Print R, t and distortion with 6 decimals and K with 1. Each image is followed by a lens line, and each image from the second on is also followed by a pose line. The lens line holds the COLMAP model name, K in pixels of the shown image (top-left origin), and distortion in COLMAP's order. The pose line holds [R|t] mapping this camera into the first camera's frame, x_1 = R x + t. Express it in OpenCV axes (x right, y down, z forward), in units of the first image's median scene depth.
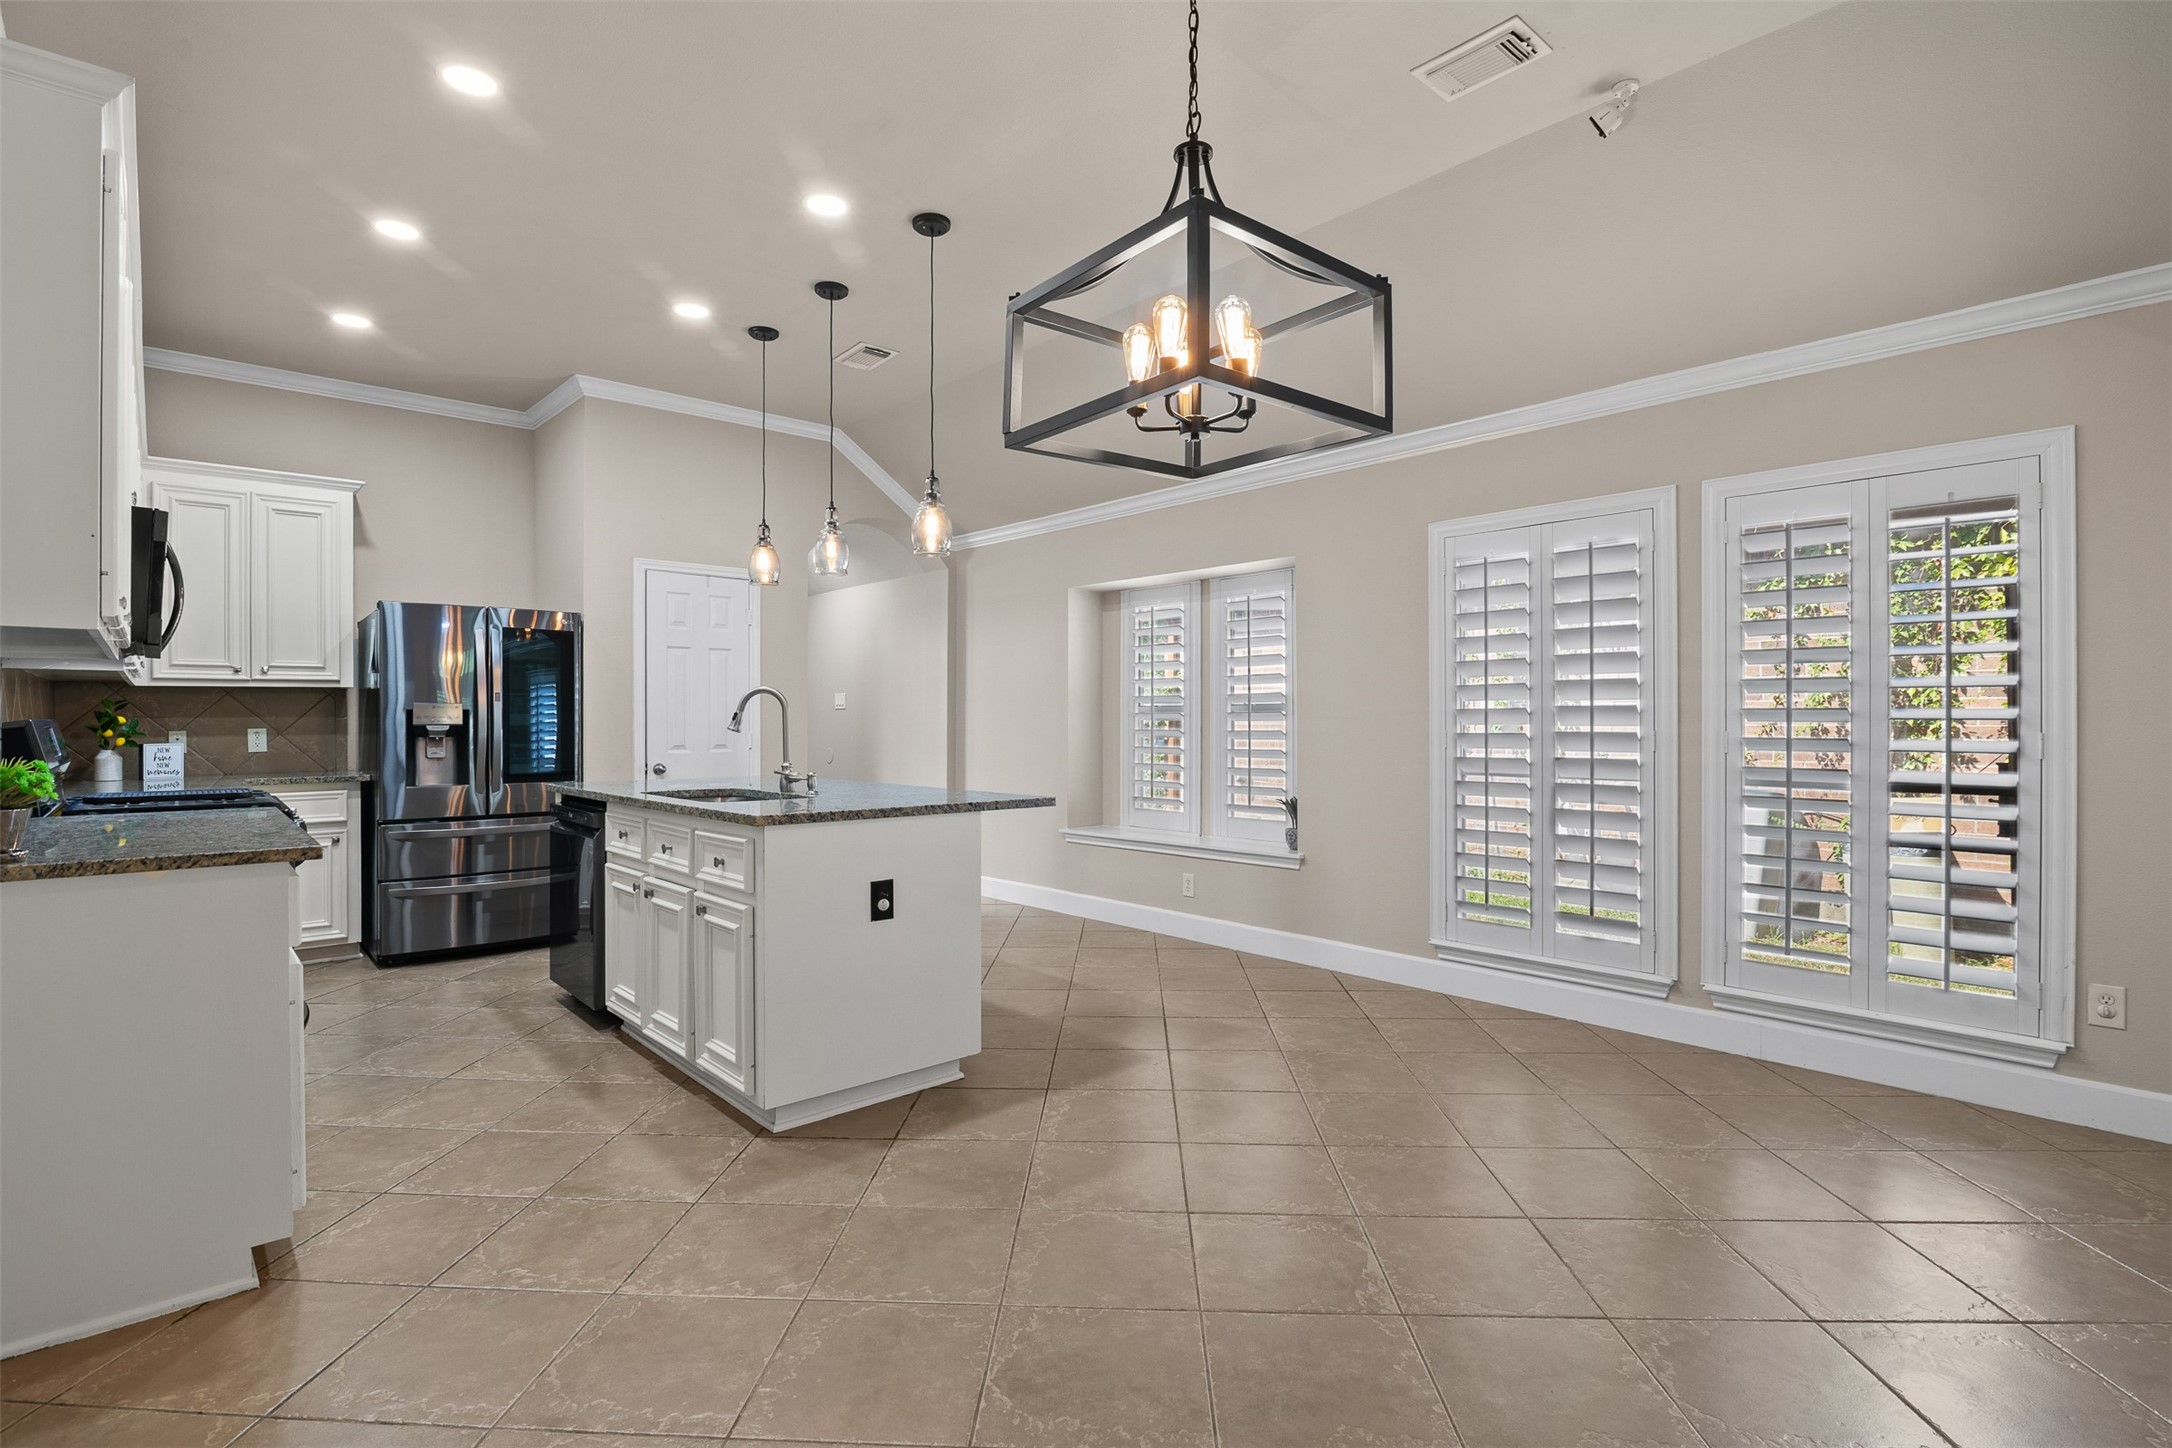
lens RADIAL K [[1032.8, 0, 1085.4], [0, 1032.8, 717.1], [0, 0, 1]] dist [-0.014122, 0.000059]
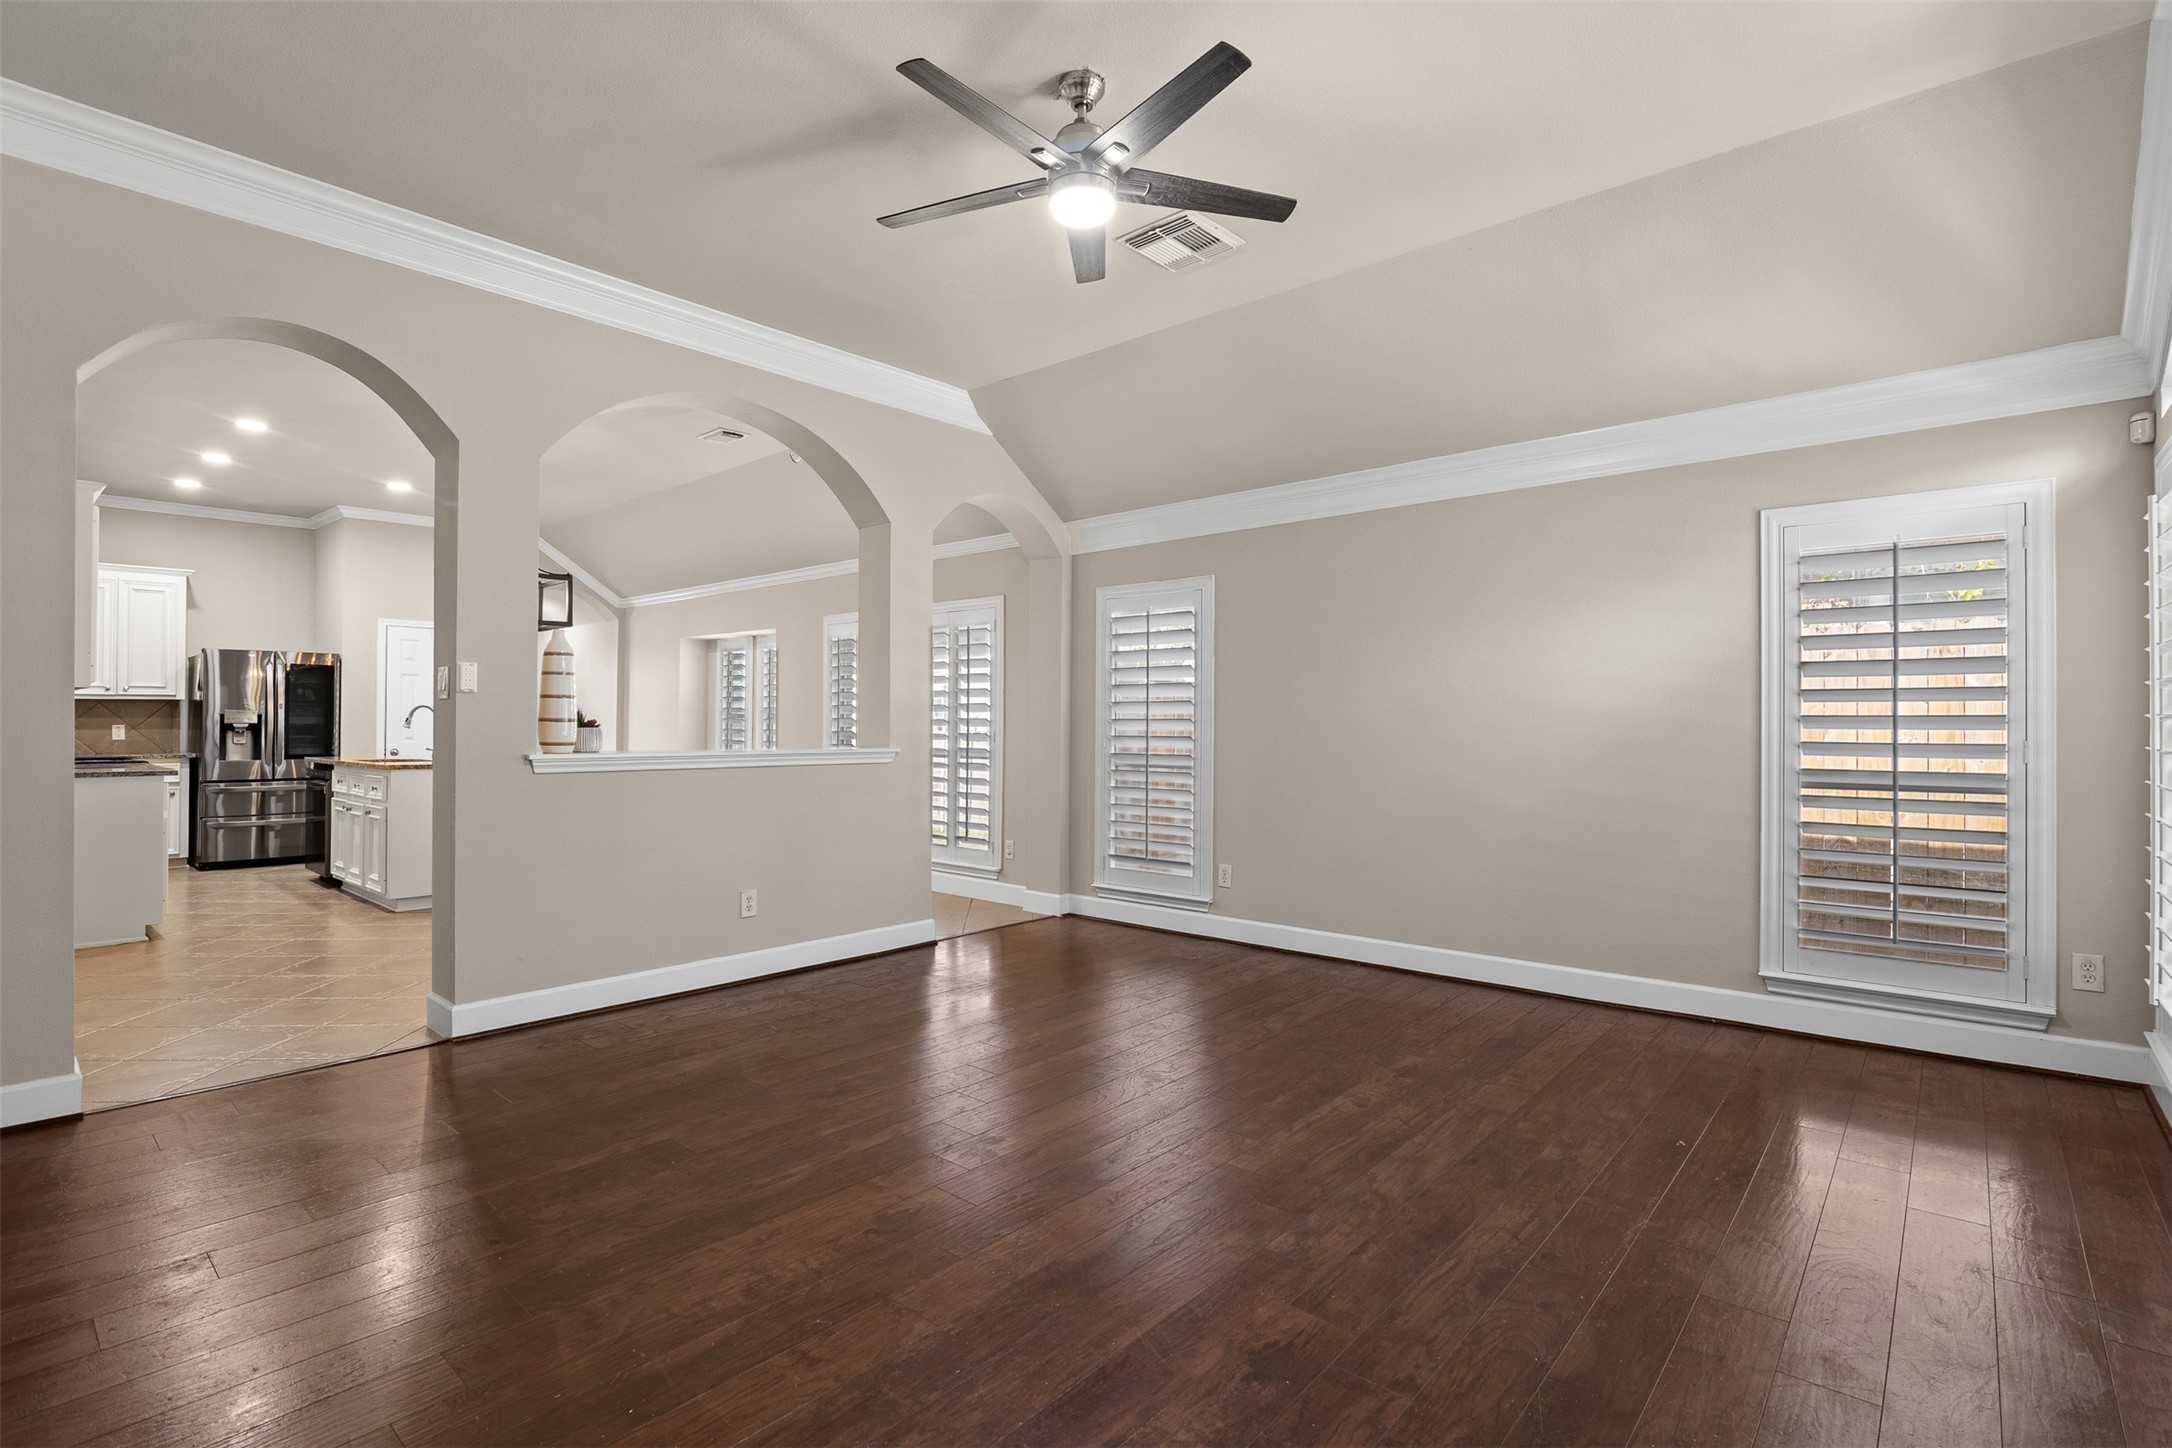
lens RADIAL K [[1010.2, 0, 1077.4], [0, 1010.2, 711.5], [0, 0, 1]] dist [-0.011641, -0.000090]
pose [[0.993430, 0.006436, 0.114259, 0.521682], [-0.005596, 0.999955, -0.007668, -0.006685], [-0.114303, 0.006978, 0.993421, -0.754651]]
